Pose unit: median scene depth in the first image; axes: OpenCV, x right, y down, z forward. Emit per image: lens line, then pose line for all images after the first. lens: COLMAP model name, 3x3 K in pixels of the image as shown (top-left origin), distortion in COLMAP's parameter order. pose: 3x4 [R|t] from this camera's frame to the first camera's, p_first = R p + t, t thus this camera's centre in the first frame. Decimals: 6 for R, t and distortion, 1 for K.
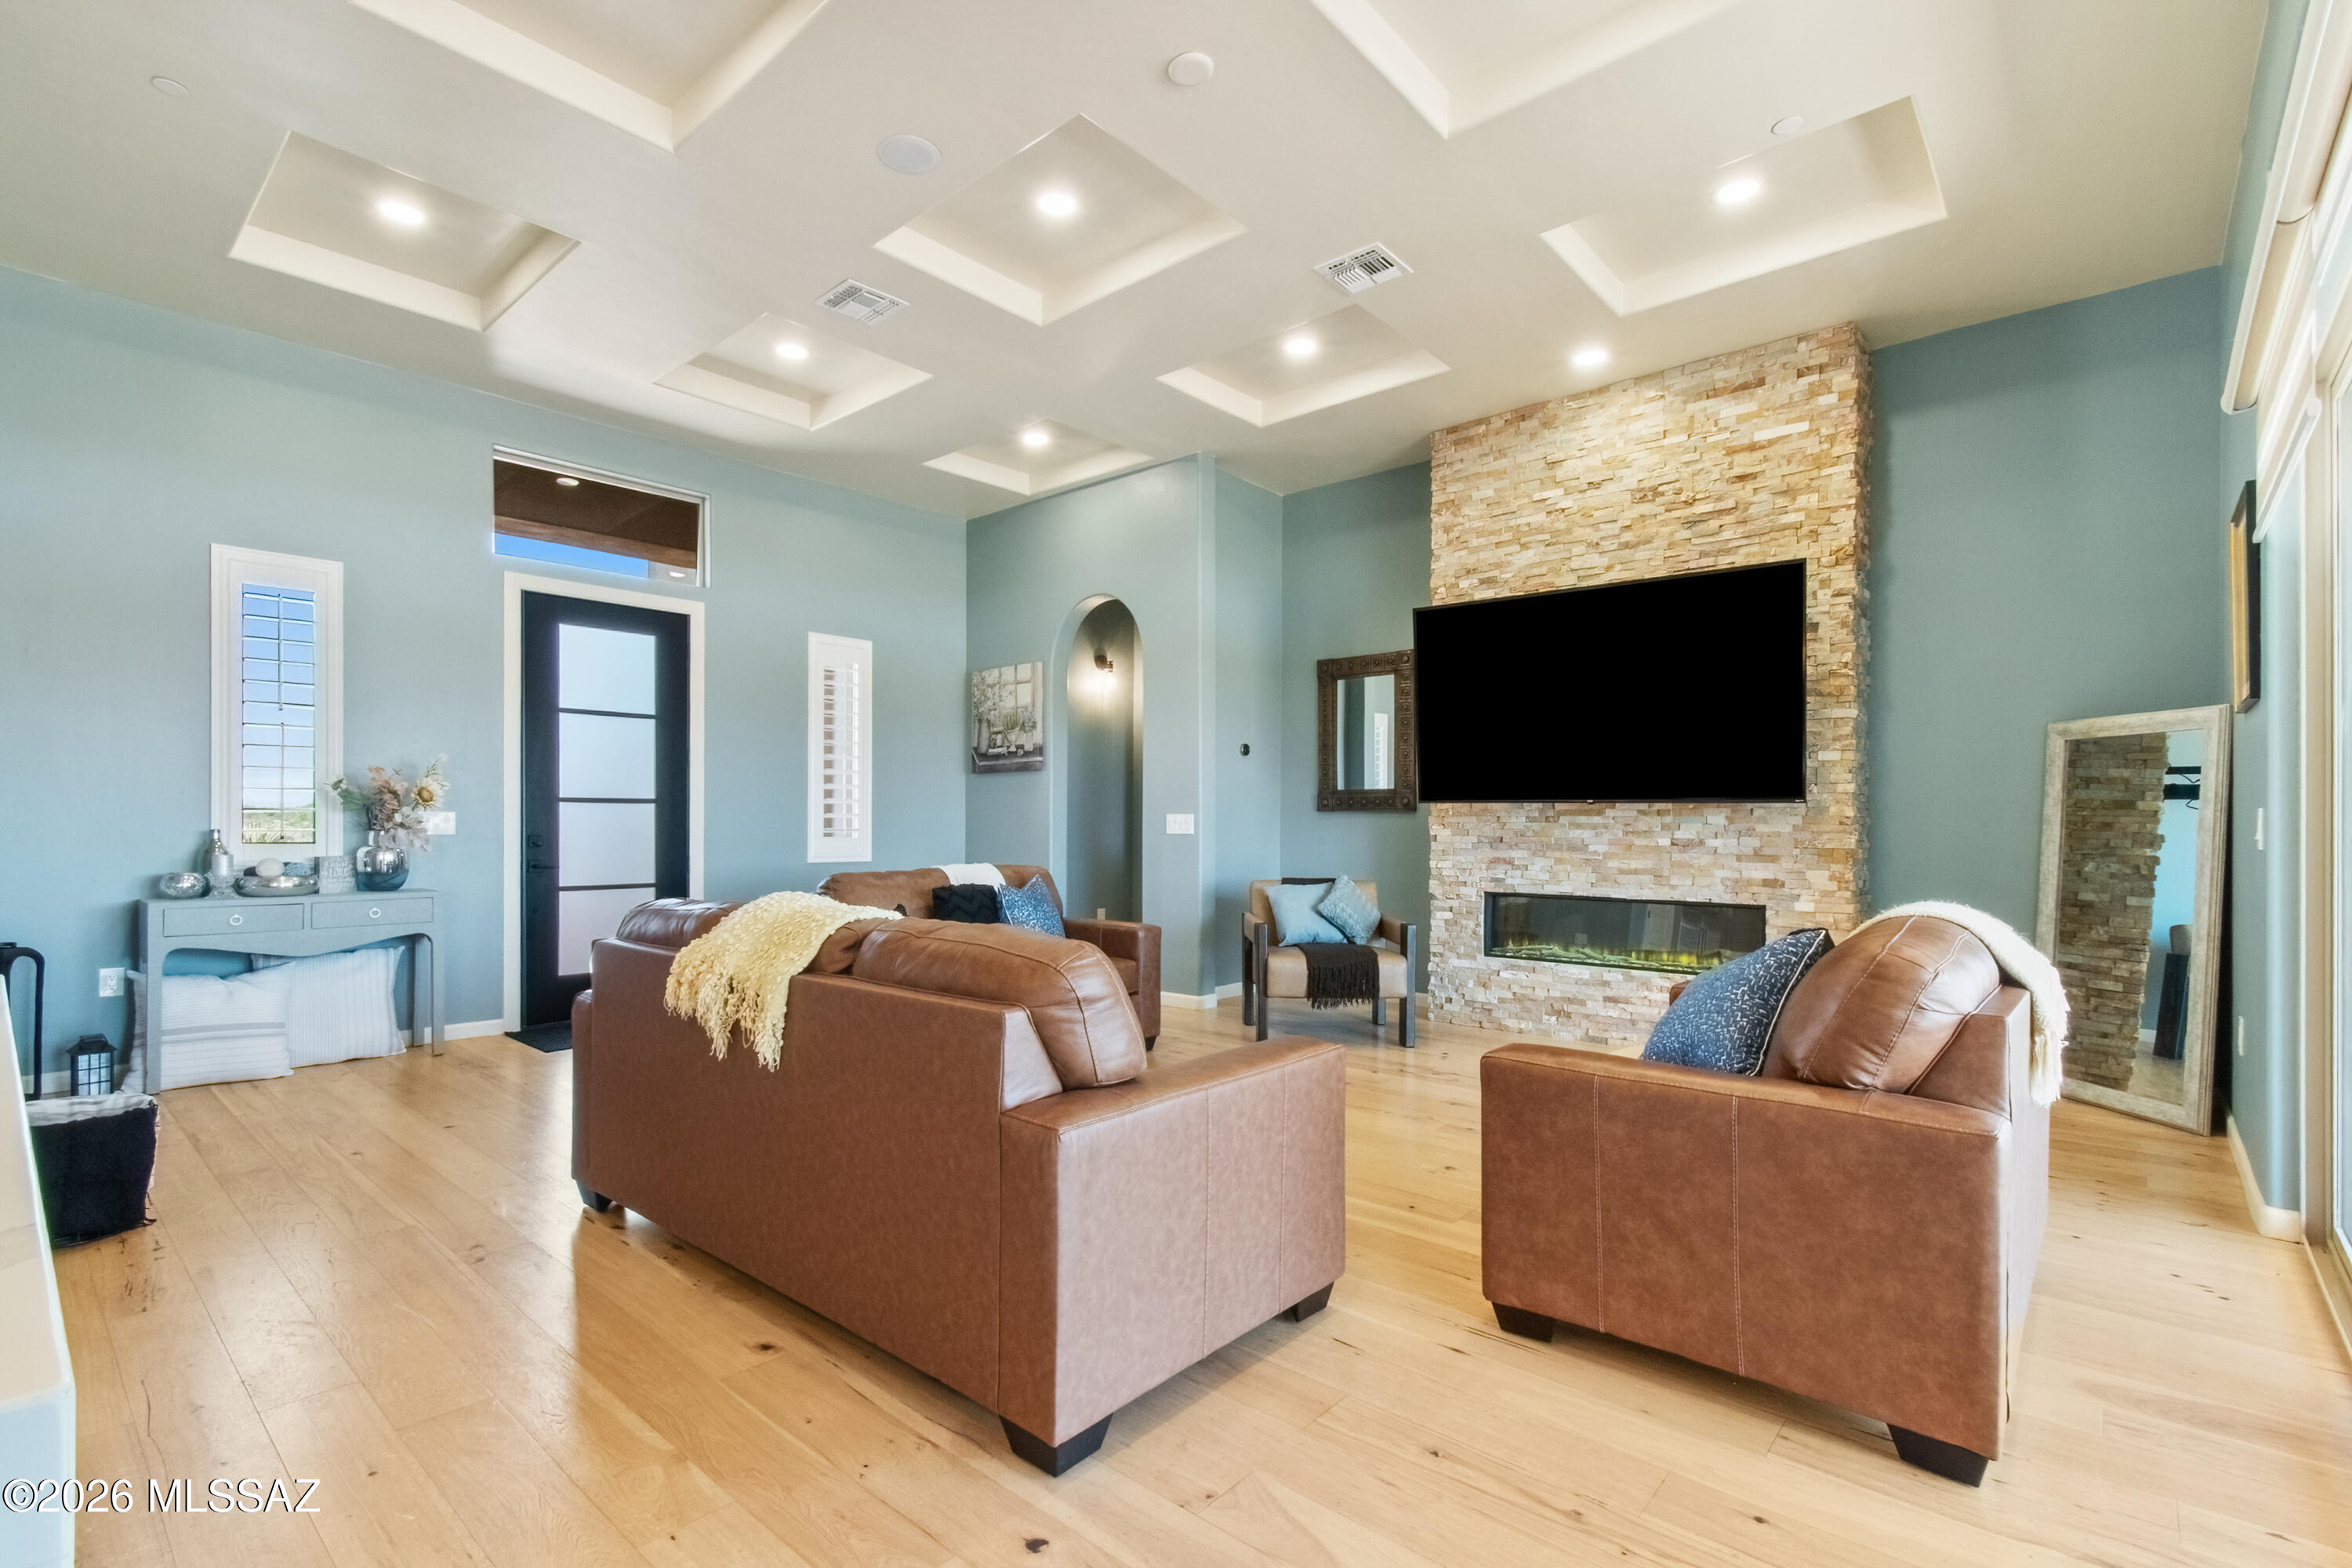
lens RADIAL K [[1066.5, 0, 1174.6], [0, 1066.5, 823.7], [0, 0, 1]] dist [0.004647, 0.000205]
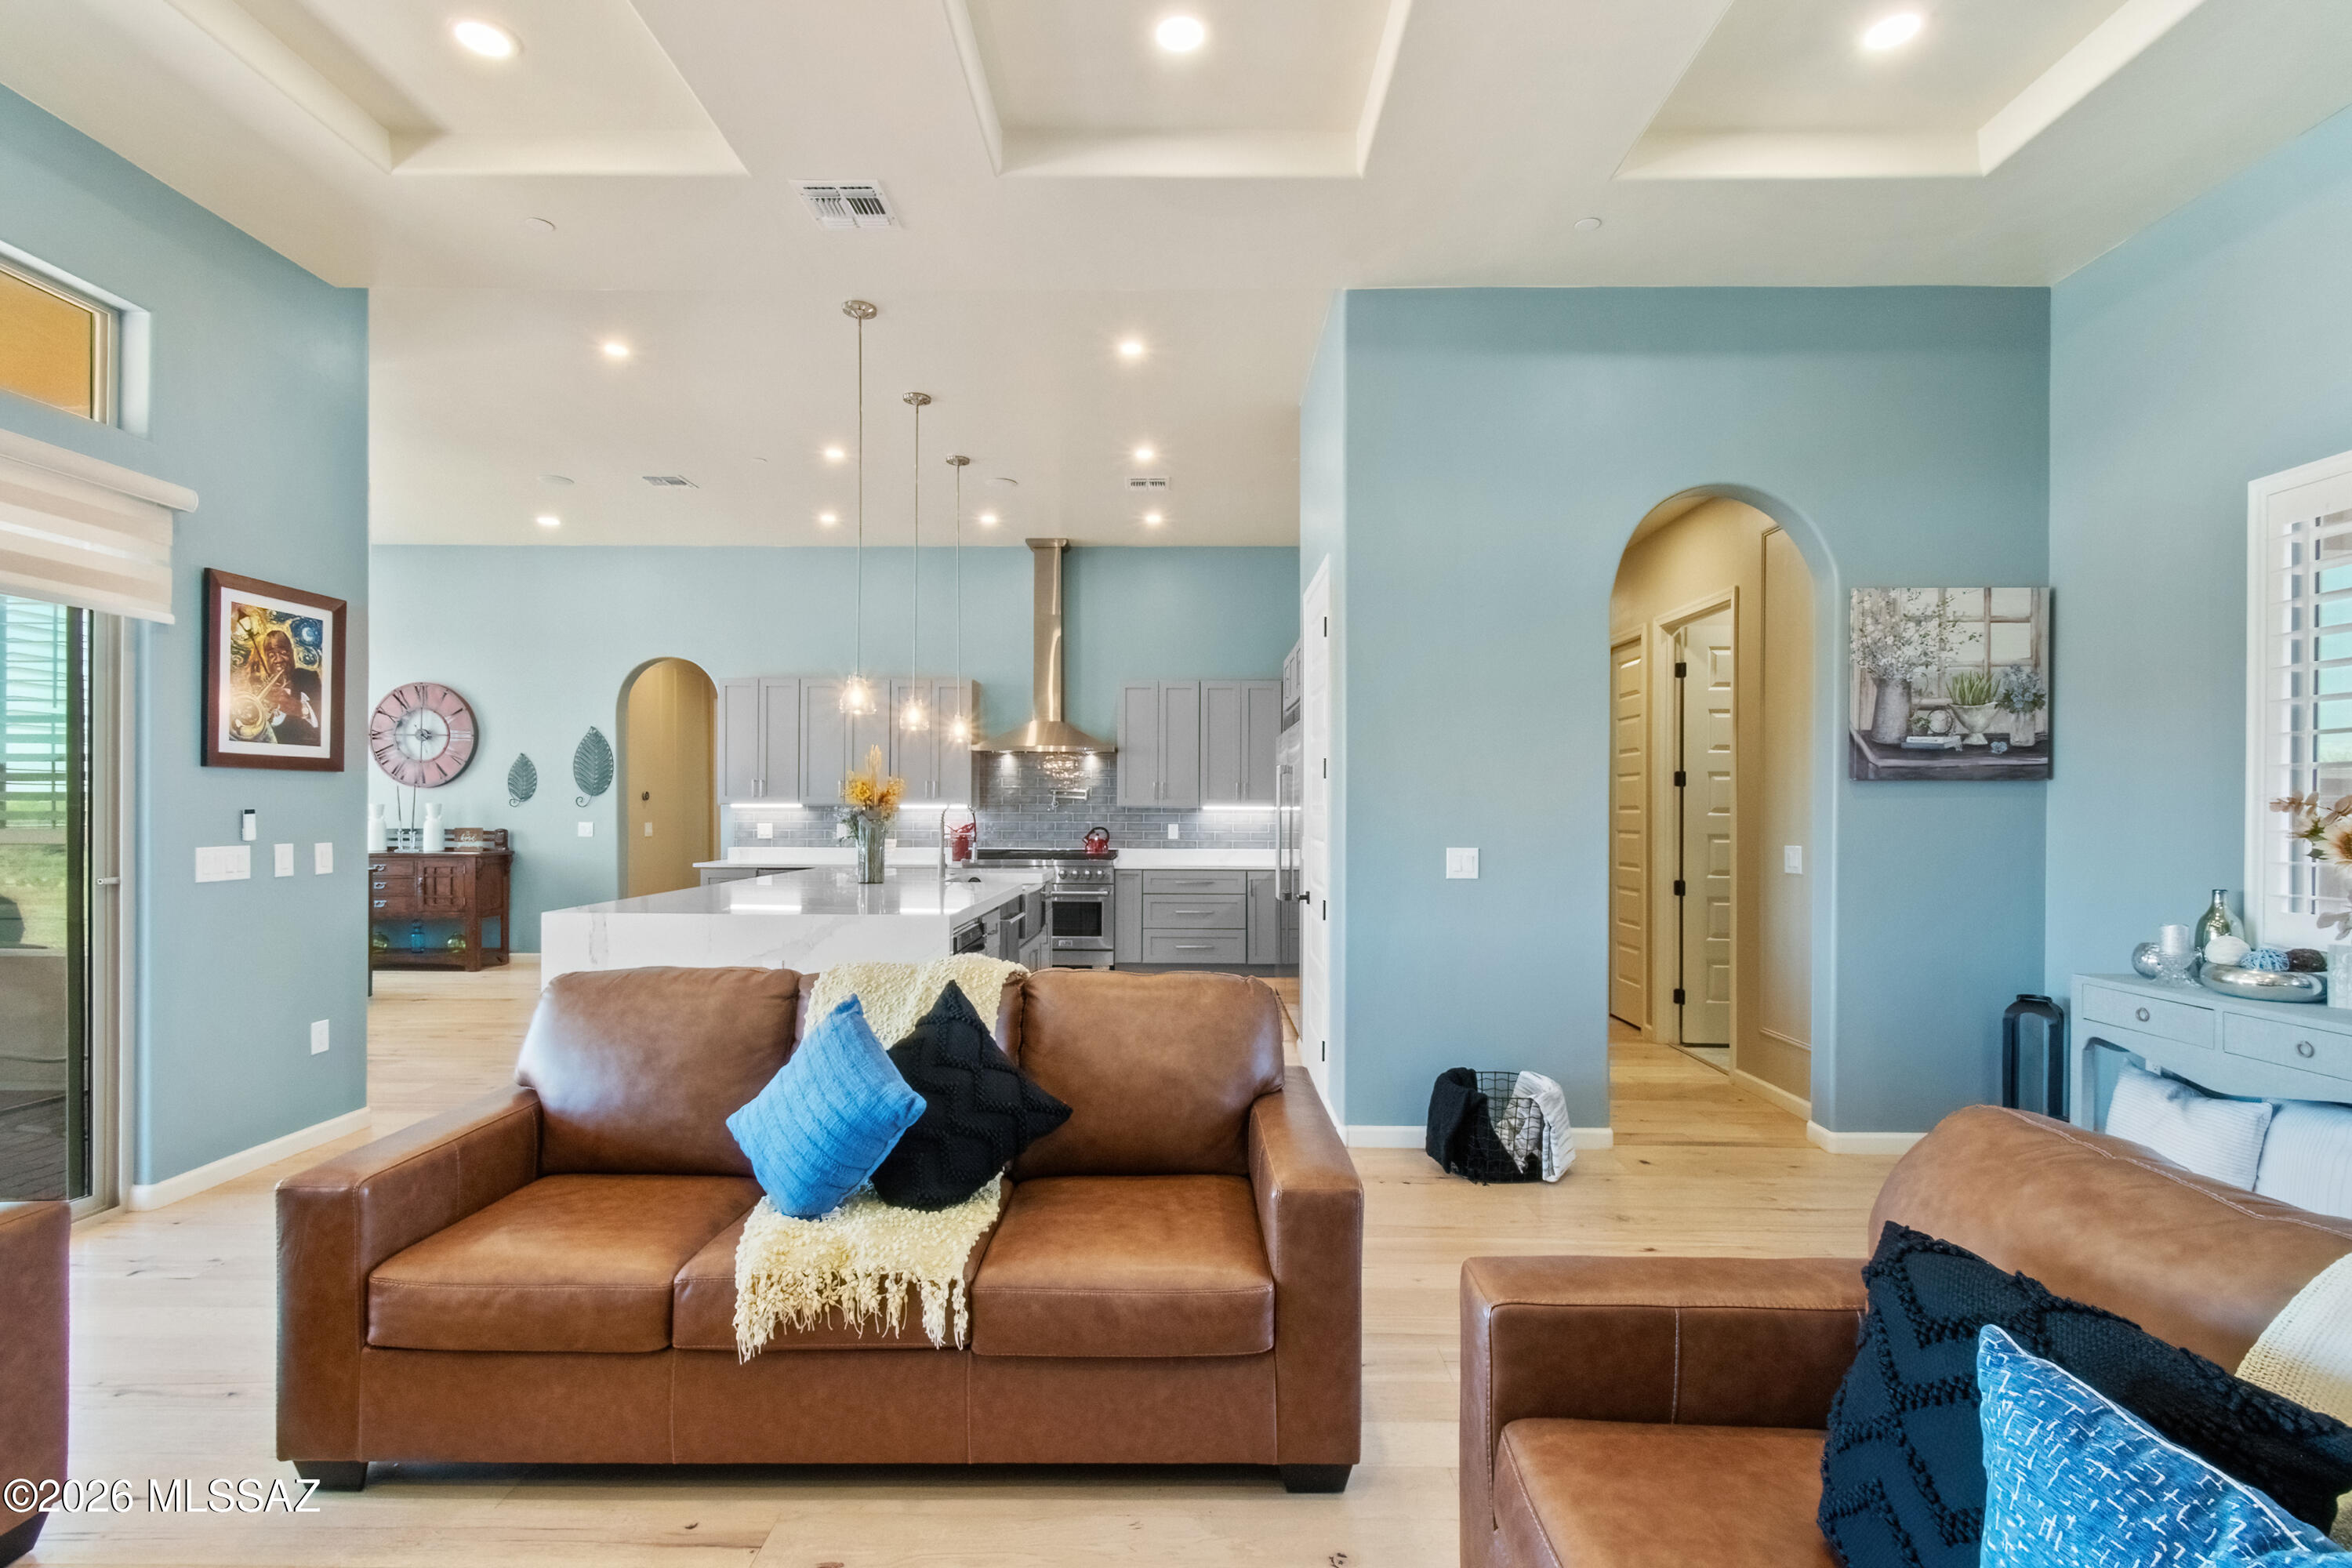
lens RADIAL K [[1058.9, 0, 1172.6], [0, 1058.9, 808.2], [0, 0, 1]] dist [0.004462, -0.000794]
pose [[-0.757850, -0.005559, -0.652405, 0.075600], [-0.005688, 0.999982, -0.001914, -0.036217], [0.652404, 0.002261, -0.757868, 0.907996]]
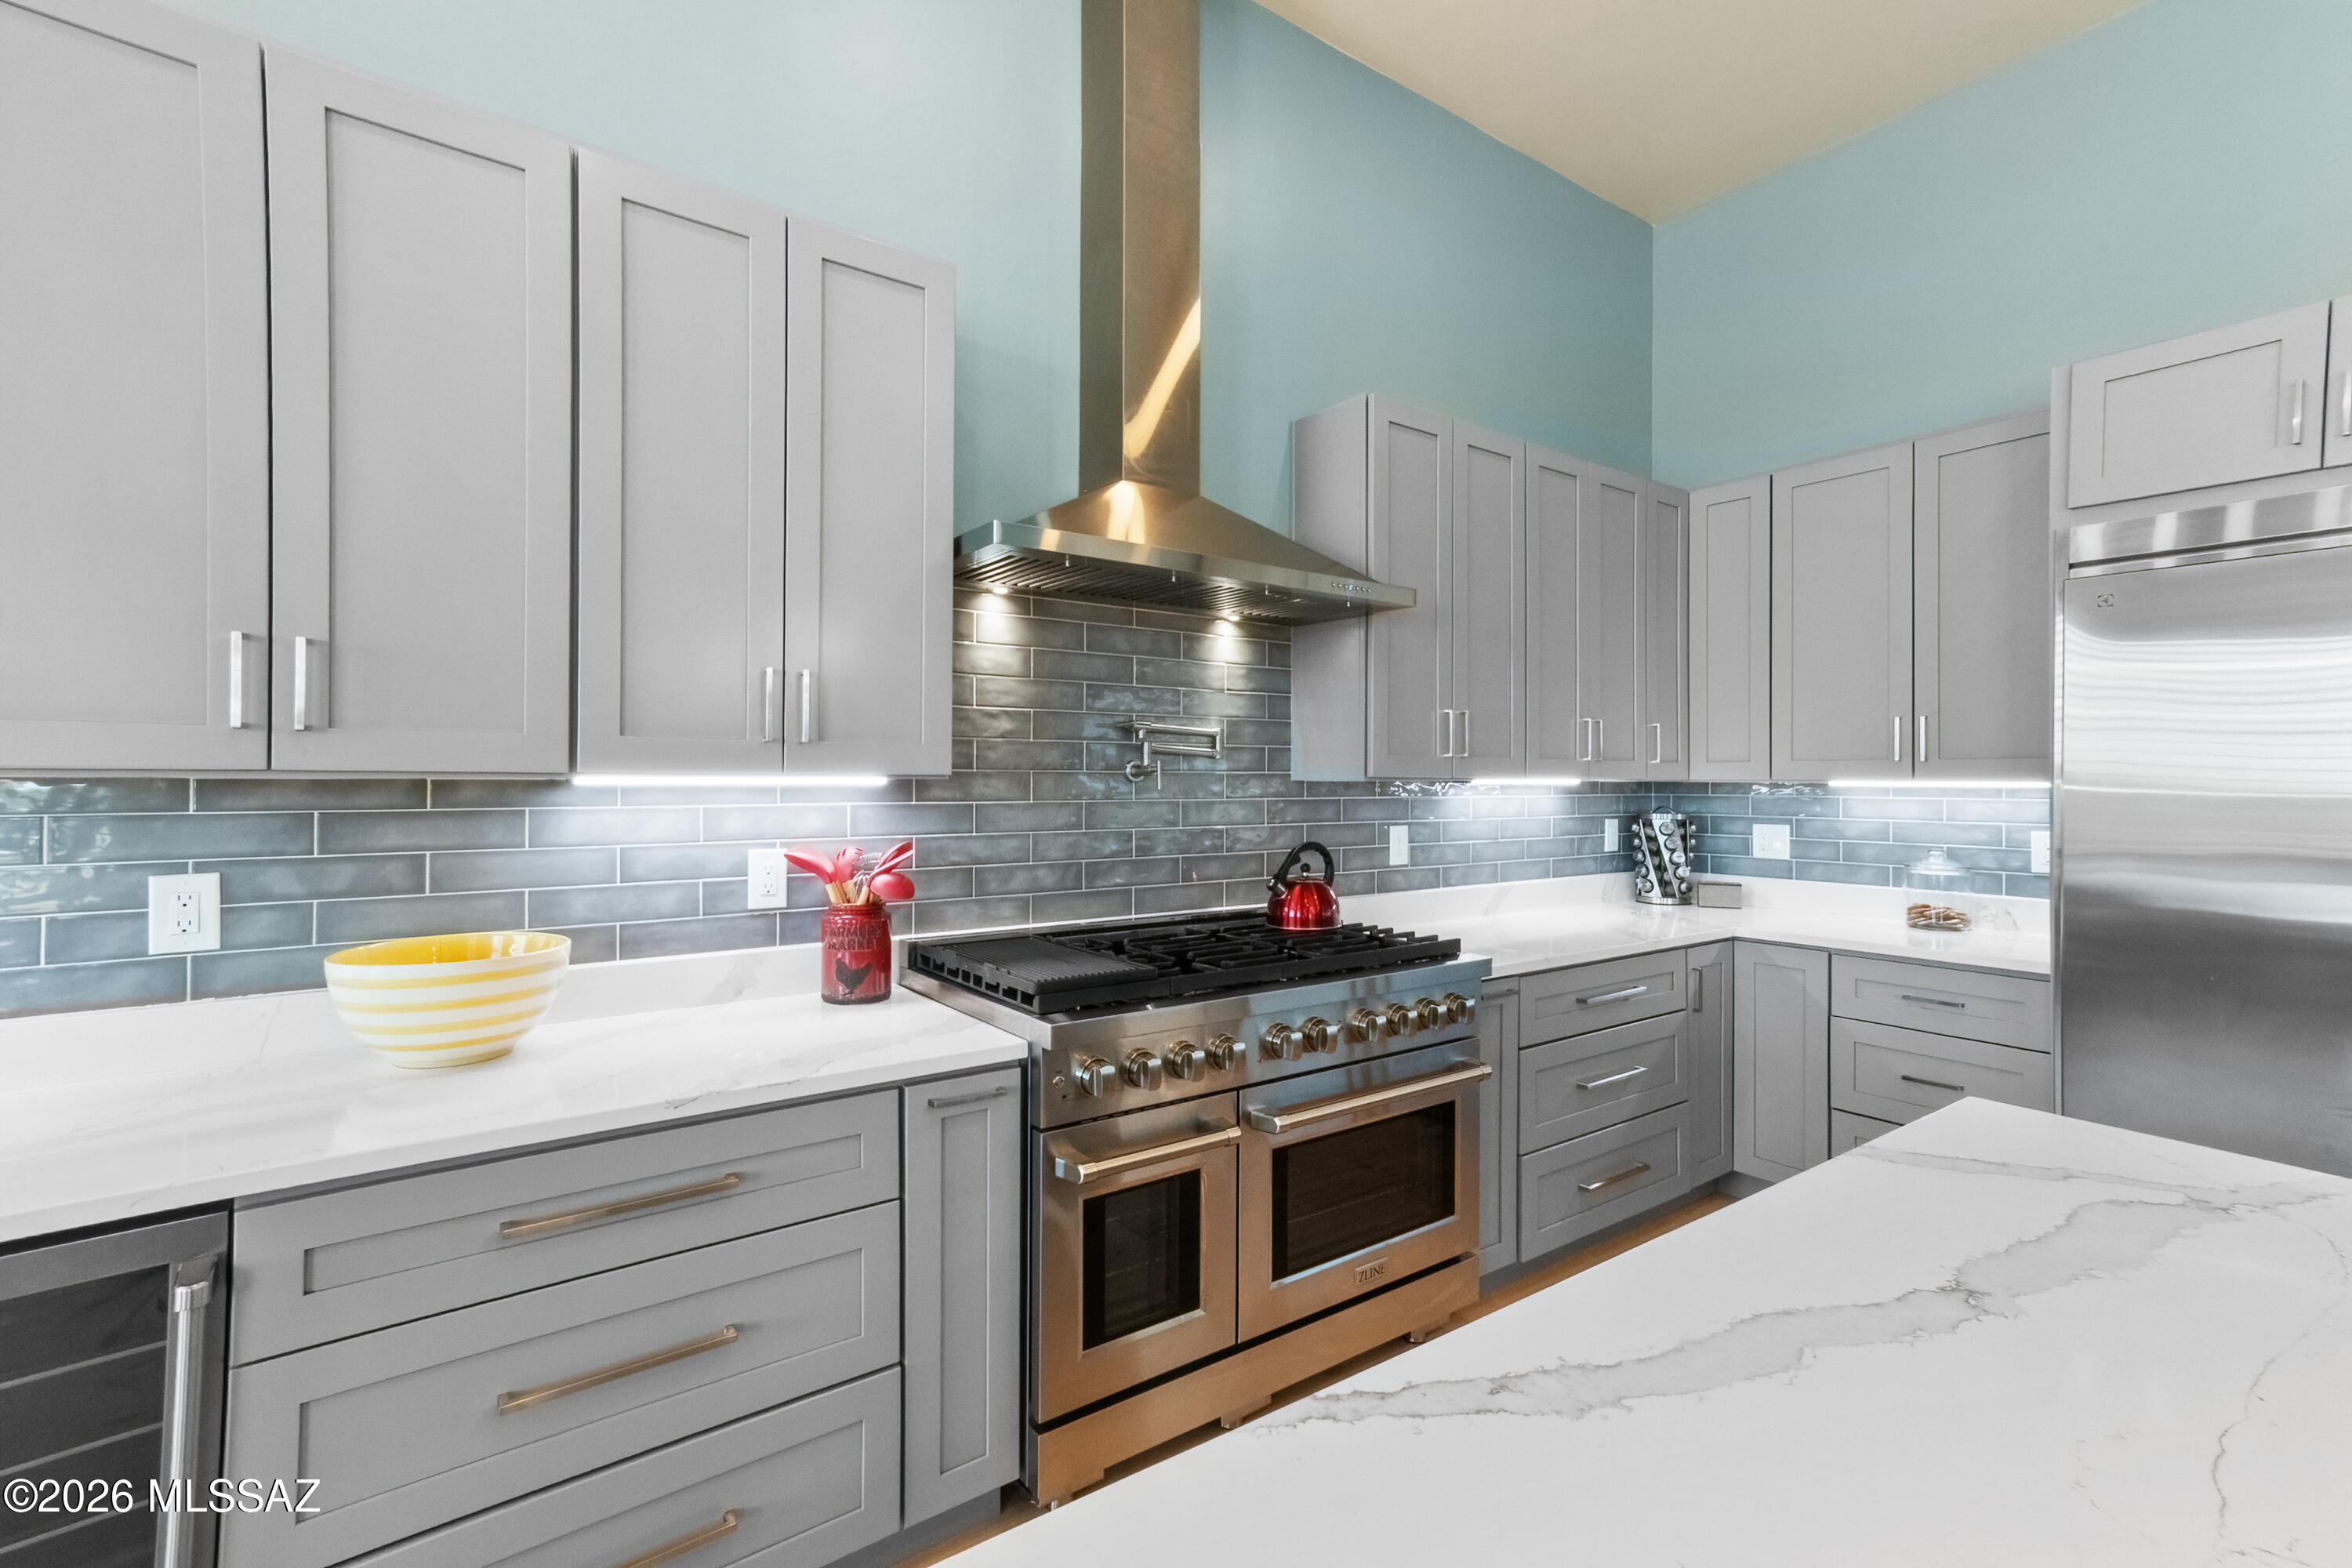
lens RADIAL K [[1055.9, 0, 1173.2], [0, 1055.9, 783.4], [0, 0, 1]] dist [0.006619, 0.000632]
pose [[-0.216299, 0.001161, -0.976326, -0.350745], [-0.003352, 0.999993, 0.001932, -0.039625], [0.976321, 0.003690, -0.216294, -0.275228]]
